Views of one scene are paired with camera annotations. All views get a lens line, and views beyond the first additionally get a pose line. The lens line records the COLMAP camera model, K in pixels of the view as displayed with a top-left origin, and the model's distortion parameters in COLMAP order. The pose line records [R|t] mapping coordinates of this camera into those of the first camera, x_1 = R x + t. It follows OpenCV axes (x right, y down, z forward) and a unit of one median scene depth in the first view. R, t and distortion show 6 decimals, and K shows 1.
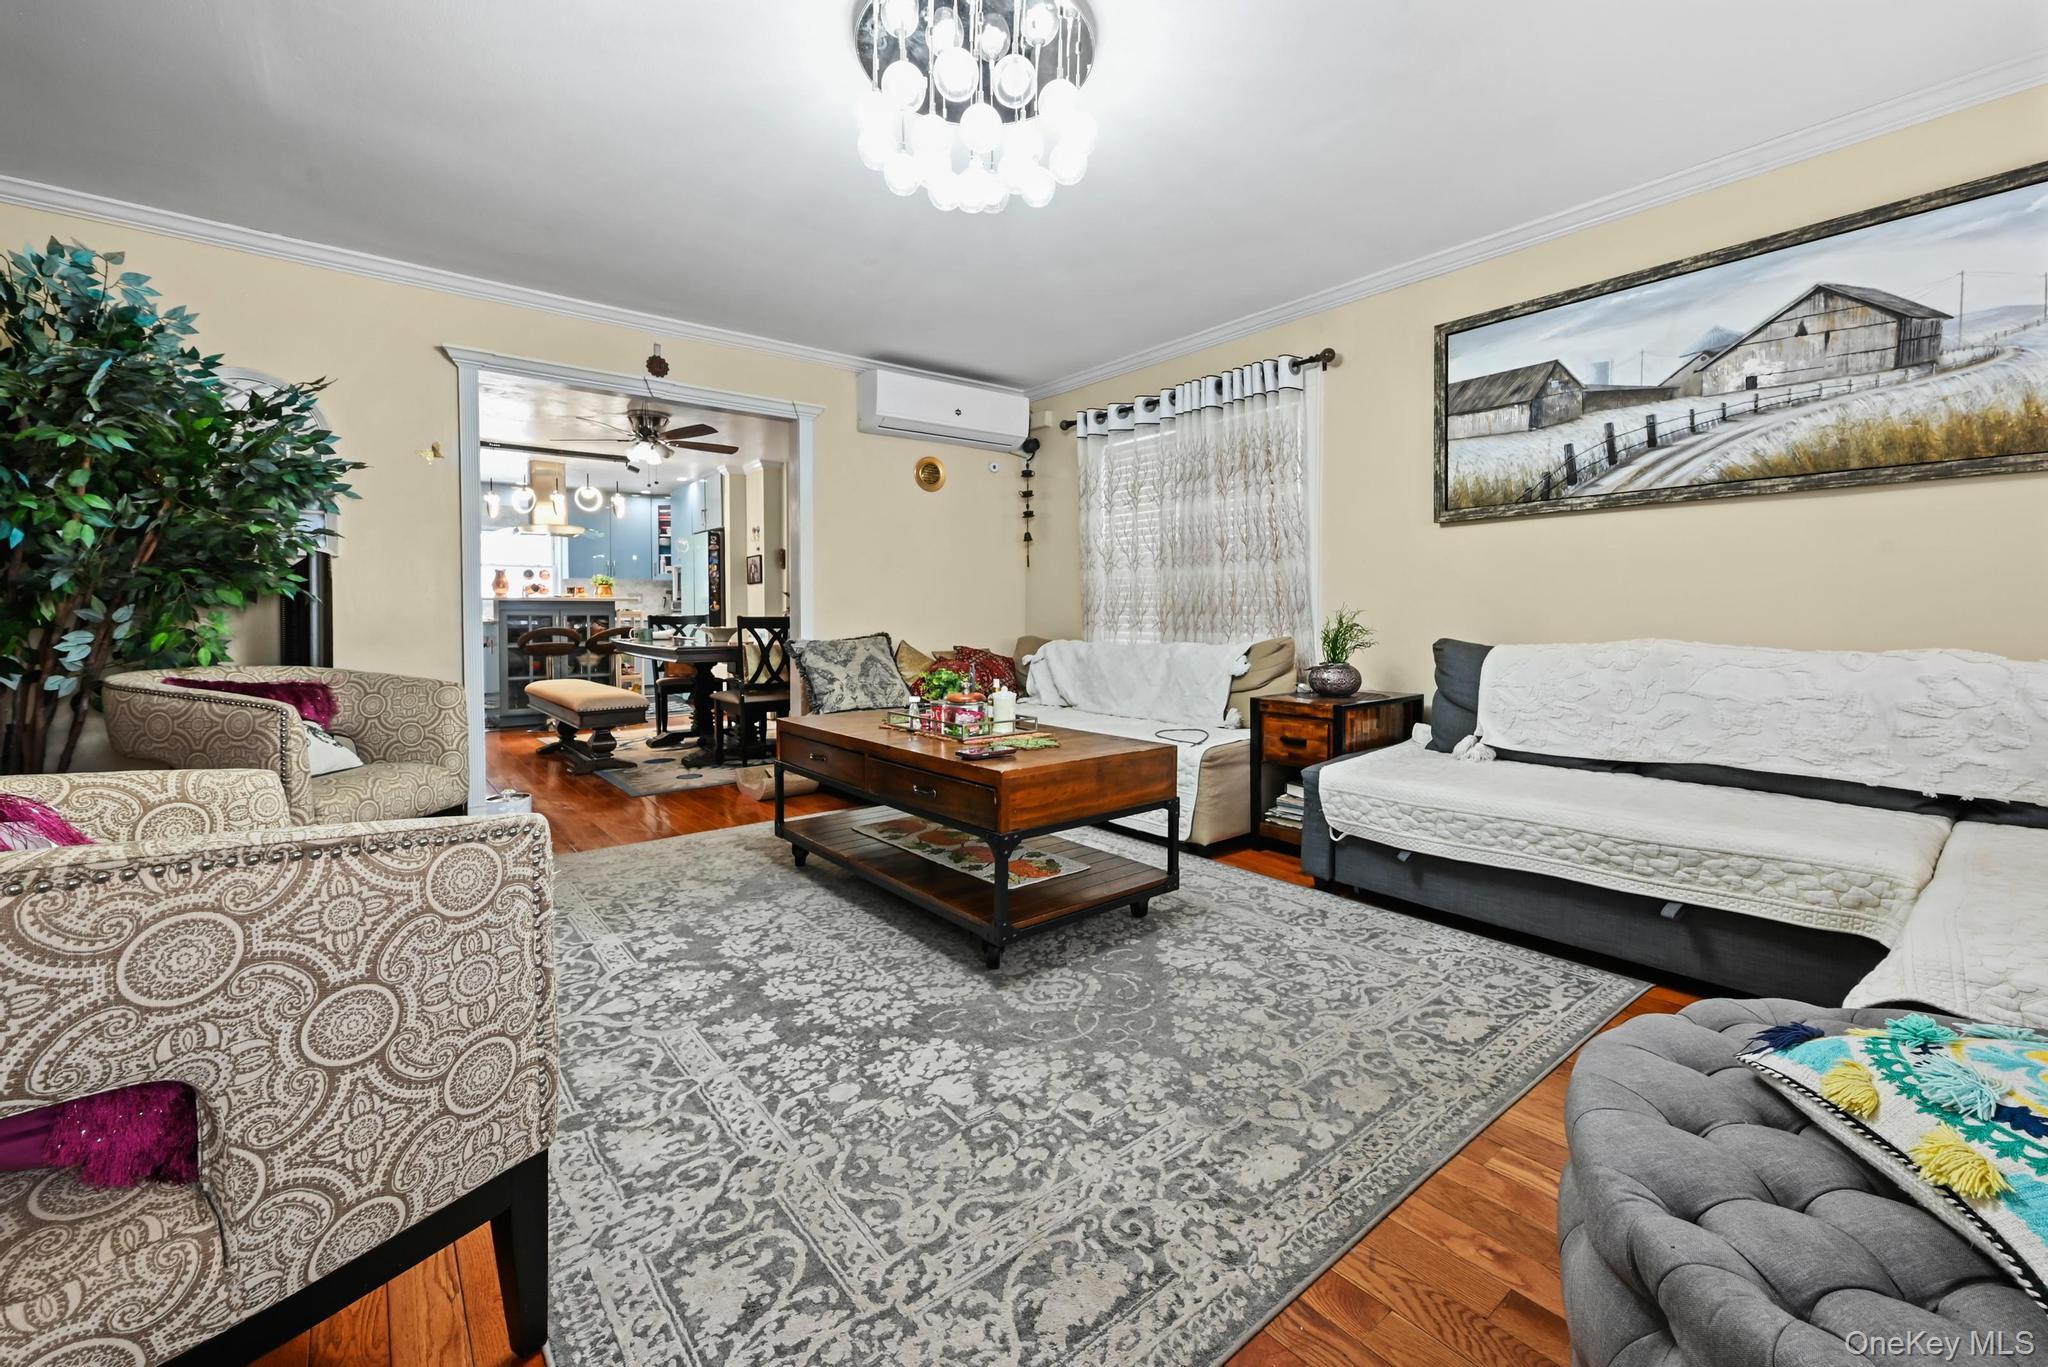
lens RADIAL K [[841.0, 0, 1019.9], [0, 841.0, 631.2], [0, 0, 1]] dist [-0.003642, -0.000144]
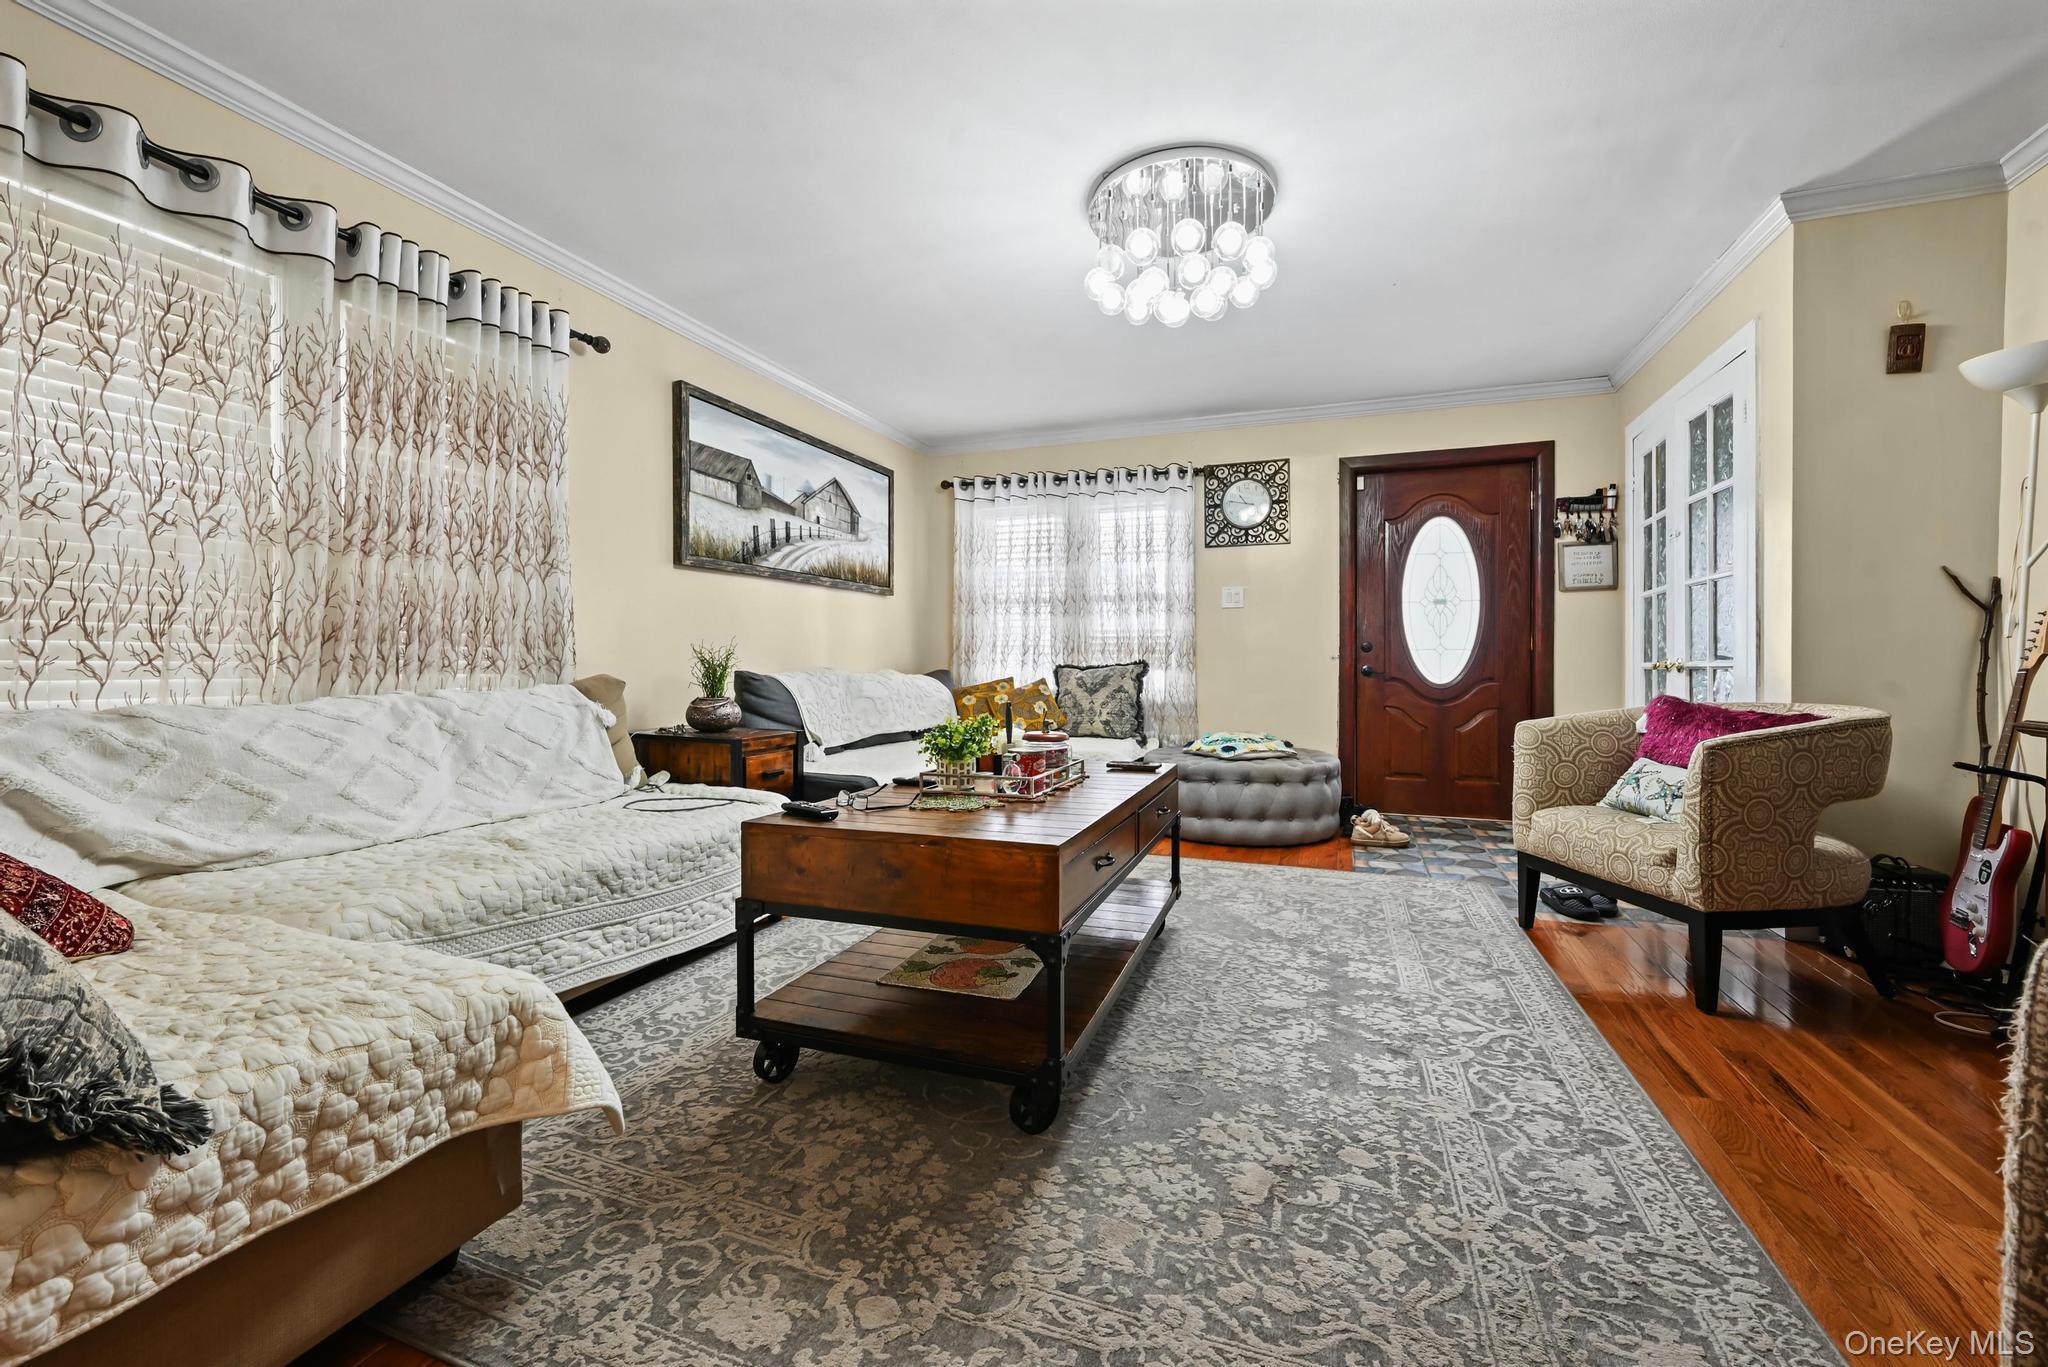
lens RADIAL K [[841.0, 0, 1024.7], [0, 841.0, 665.6], [0, 0, 1]] dist [-0.003642, -0.000144]
pose [[-0.521858, -0.001638, 0.853031, -0.840333], [0.015169, 0.999822, 0.011200, -0.006447], [-0.852898, 0.018784, -0.521740, 1.545148]]
